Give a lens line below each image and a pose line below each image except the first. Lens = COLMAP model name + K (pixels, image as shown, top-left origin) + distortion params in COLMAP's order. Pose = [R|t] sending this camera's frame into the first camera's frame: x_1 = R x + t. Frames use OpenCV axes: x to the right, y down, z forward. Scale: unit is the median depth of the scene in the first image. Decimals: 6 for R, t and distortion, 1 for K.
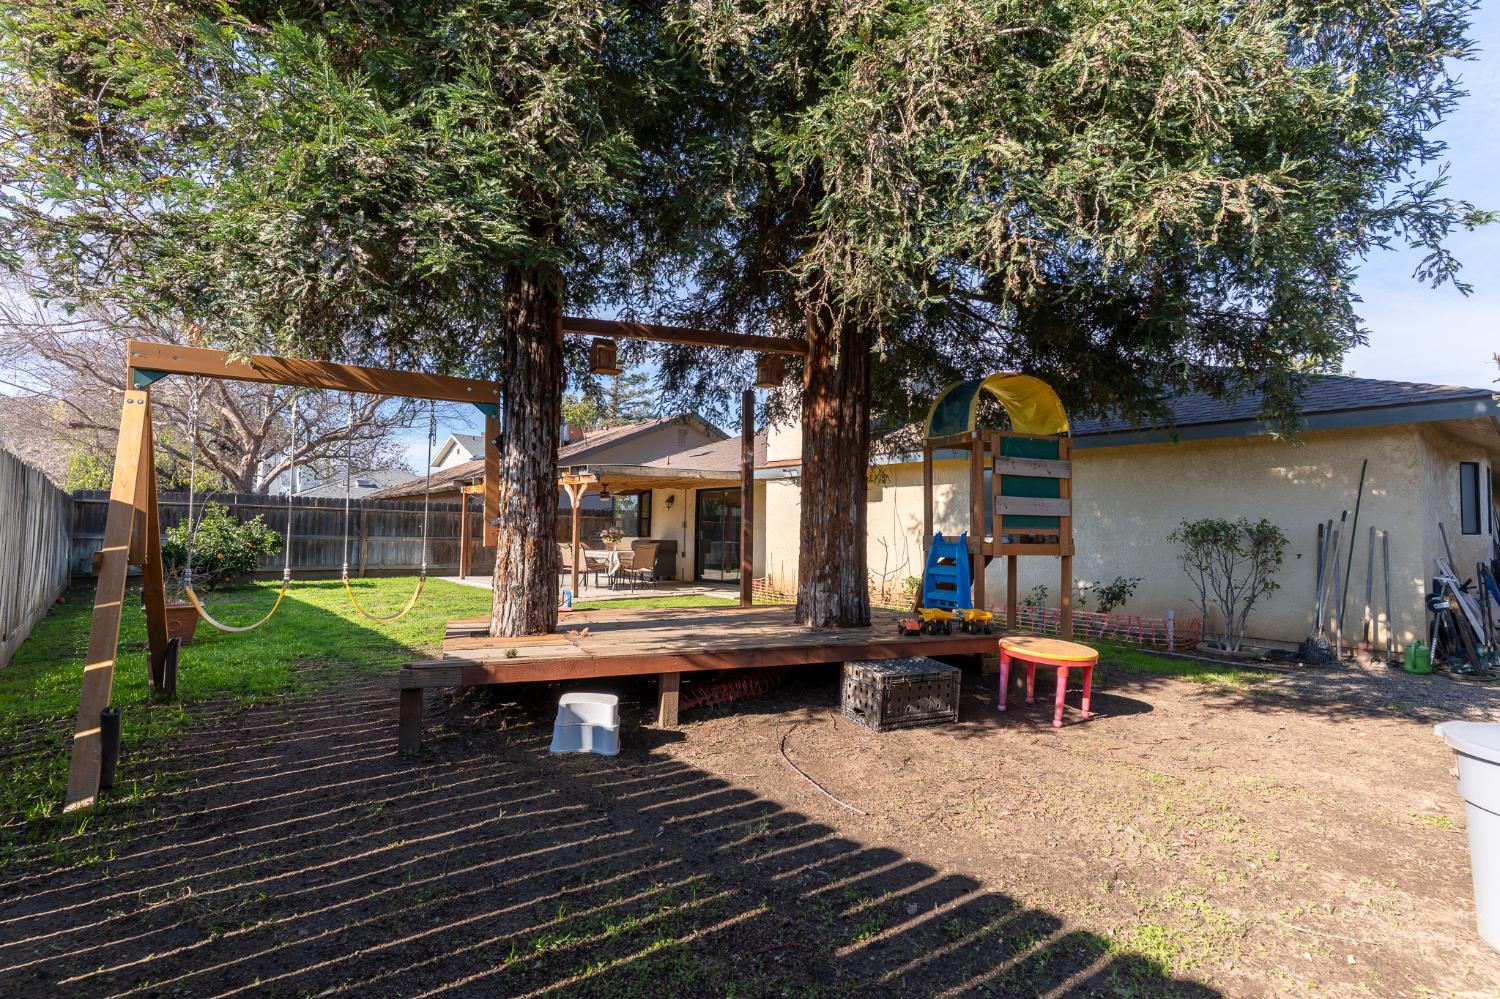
lens RADIAL K [[710.2, 0, 751.9], [0, 710.2, 502.3], [0, 0, 1]] dist [0.002973, -0.000287]
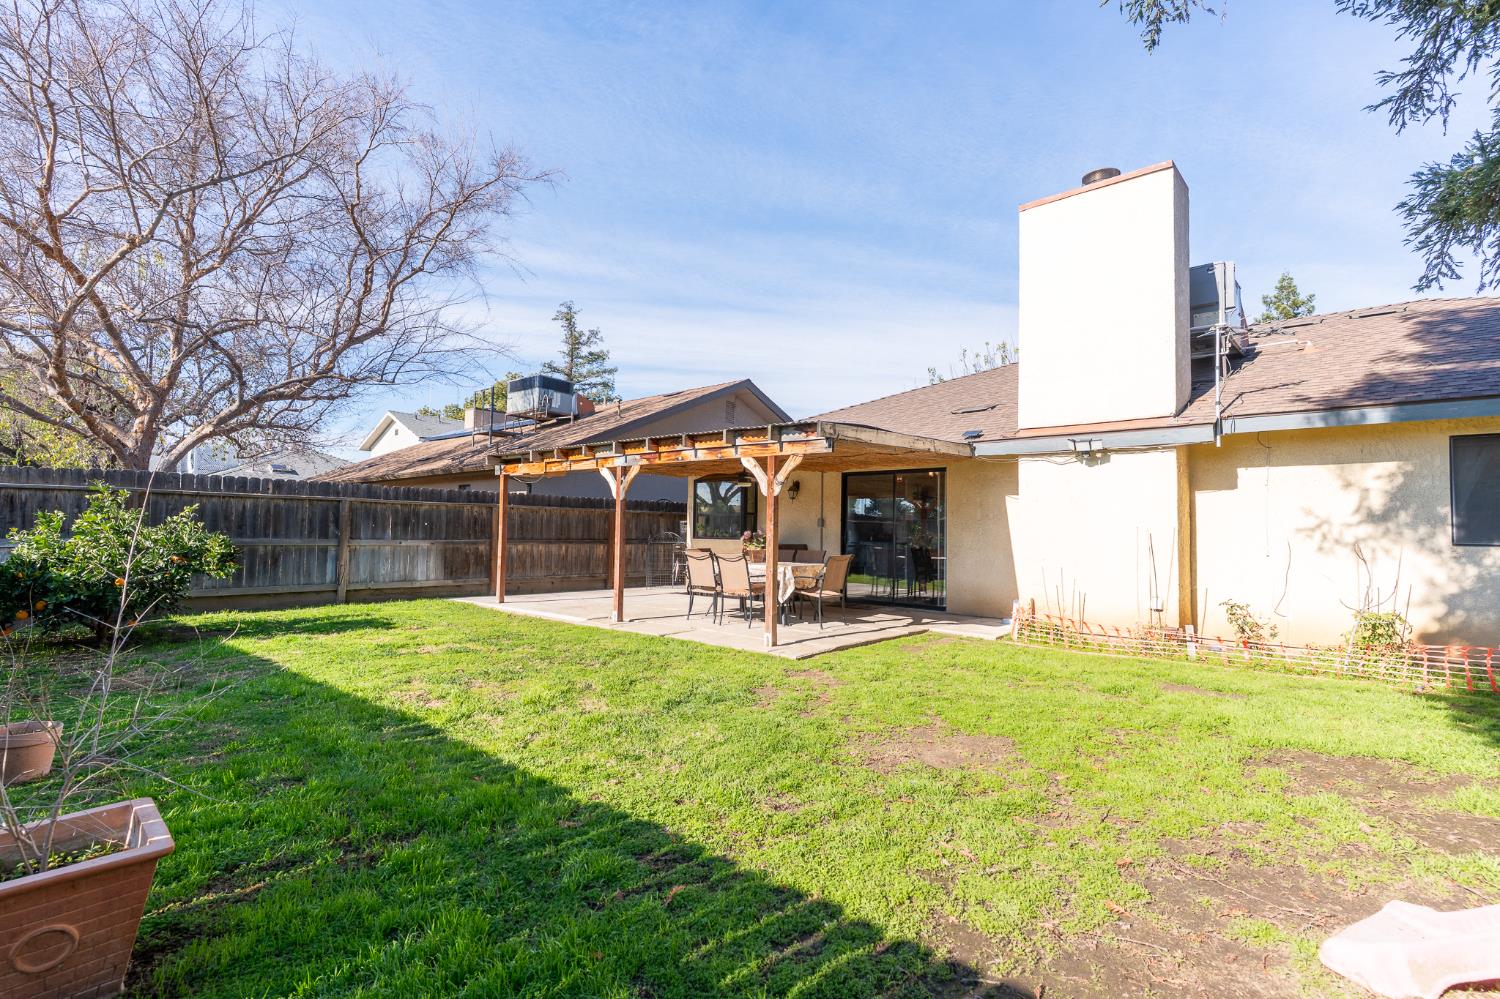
lens RADIAL K [[710.2, 0, 750.7], [0, 710.2, 498.3], [0, 0, 1]] dist [0.002973, -0.000287]
pose [[0.992826, 0.005568, 0.119439, -0.223088], [-0.005768, 0.999982, 0.001329, 0.006081], [-0.119429, -0.002009, 0.992841, 0.269763]]
